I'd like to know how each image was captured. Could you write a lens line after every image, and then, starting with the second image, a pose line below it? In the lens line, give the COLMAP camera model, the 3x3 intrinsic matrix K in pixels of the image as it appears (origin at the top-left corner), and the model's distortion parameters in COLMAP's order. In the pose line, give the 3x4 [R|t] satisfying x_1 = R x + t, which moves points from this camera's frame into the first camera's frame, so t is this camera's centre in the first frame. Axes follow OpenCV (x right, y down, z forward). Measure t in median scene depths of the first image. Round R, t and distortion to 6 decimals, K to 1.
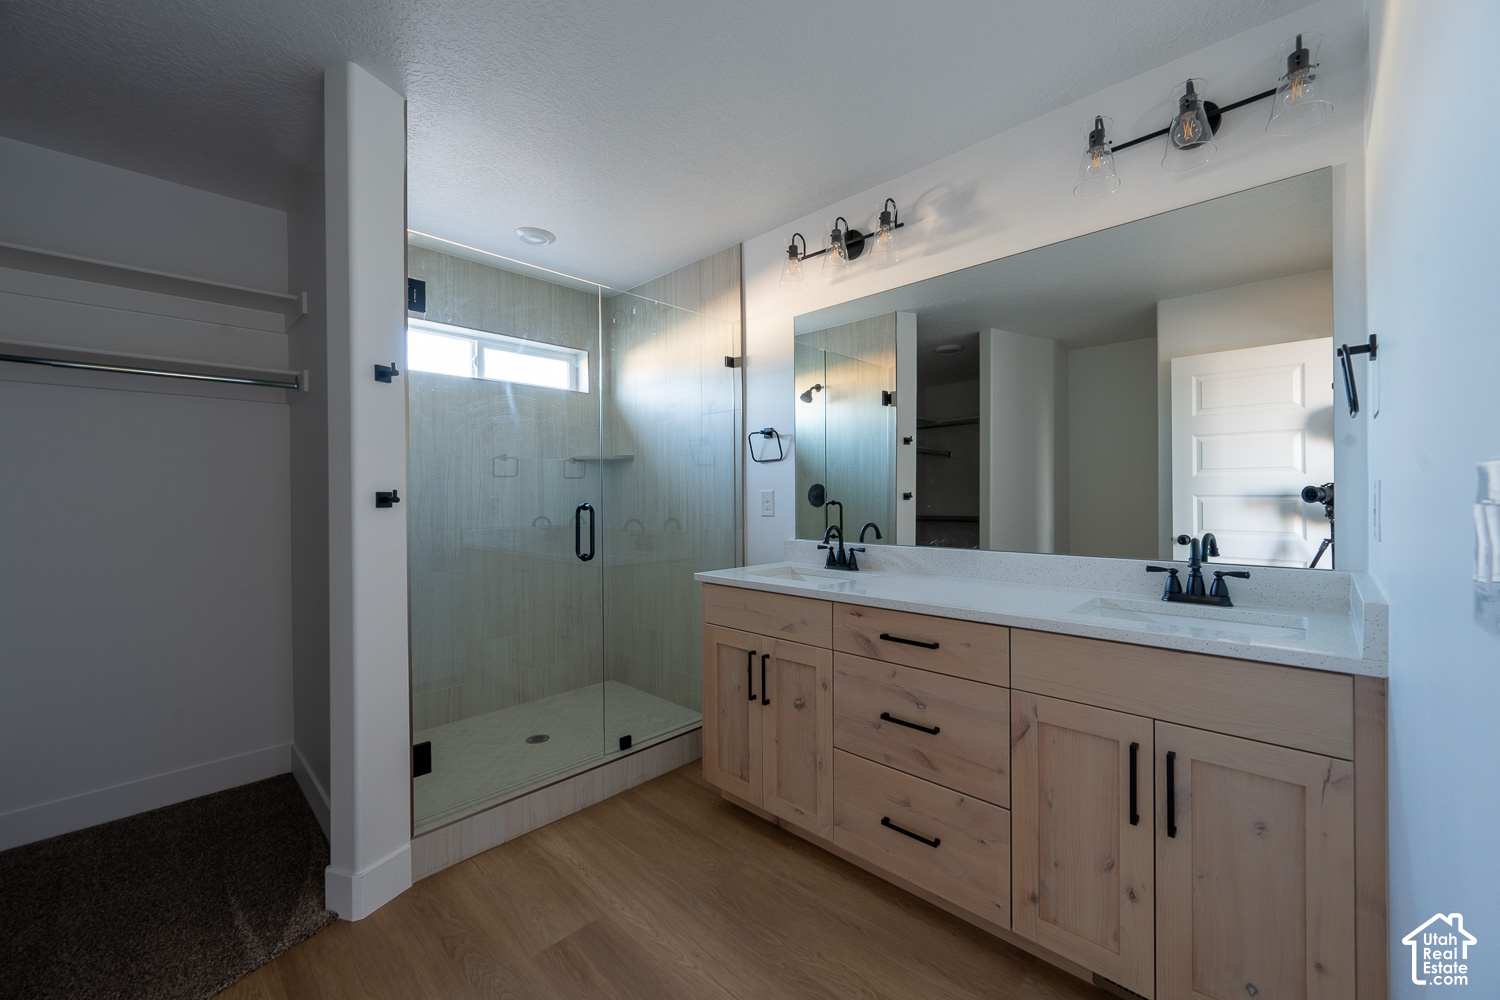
lens RADIAL K [[613.3, 0, 750.0], [0, 613.3, 500.0], [0, 0, 1]] dist [-0.009147, -0.000134]
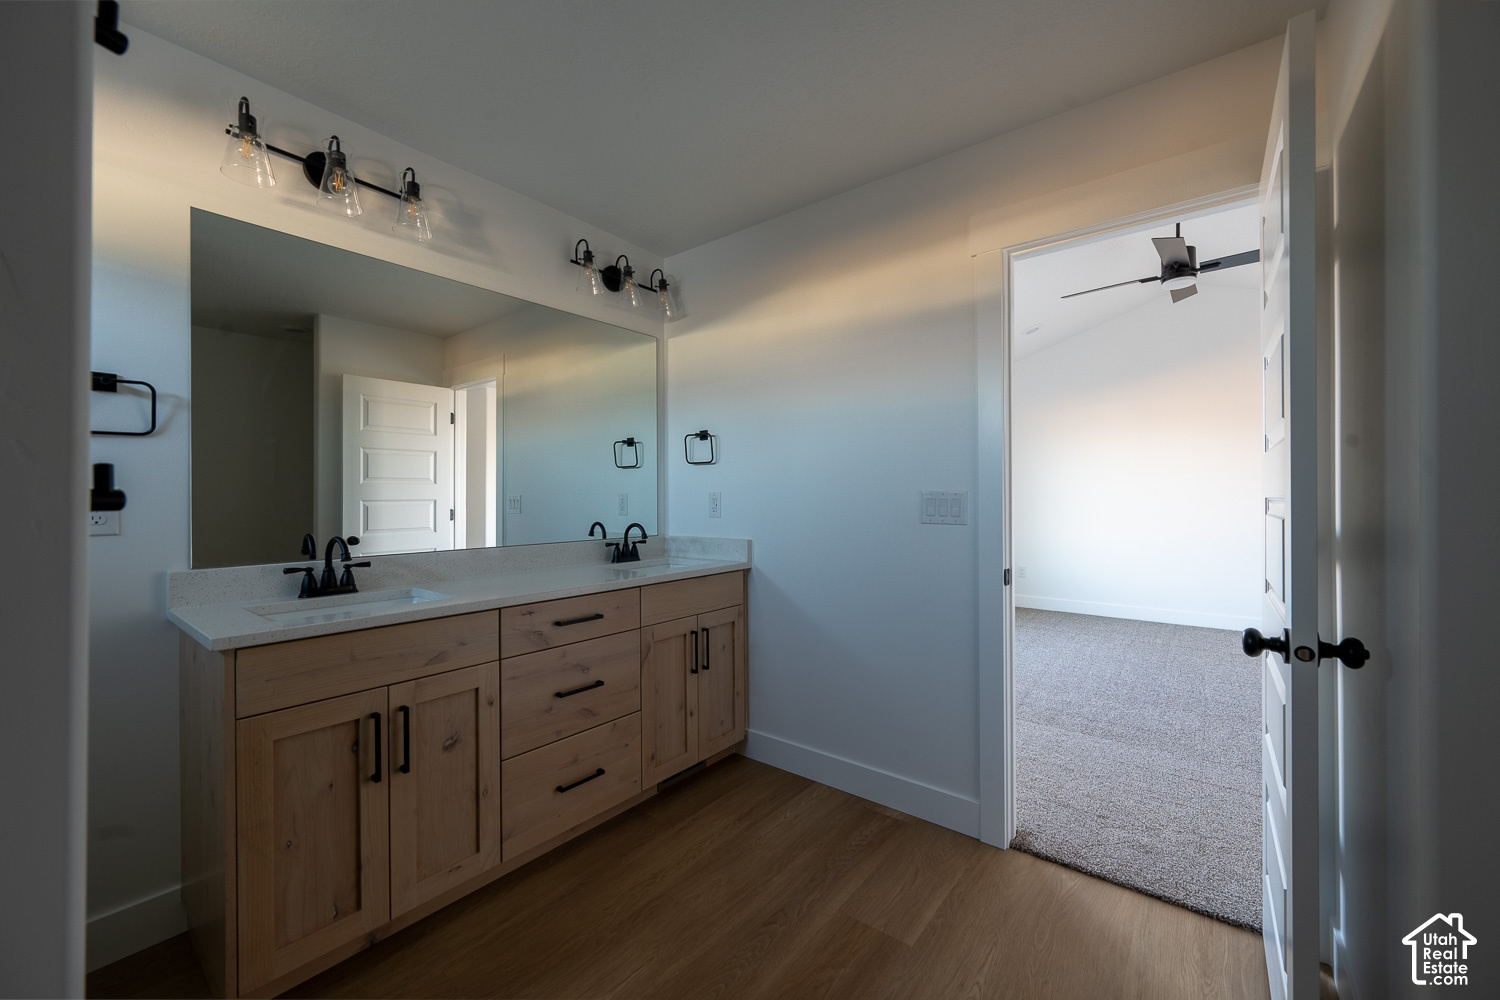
lens RADIAL K [[595.3, 0, 750.0], [0, 595.3, 500.0], [0, 0, 1]] dist [-0.000145, -0.000084]
pose [[-0.114597, -0.003995, 0.993404, -0.839671], [0.008471, 0.999952, 0.004998, -0.005176], [-0.993376, 0.008988, -0.114558, 0.727275]]
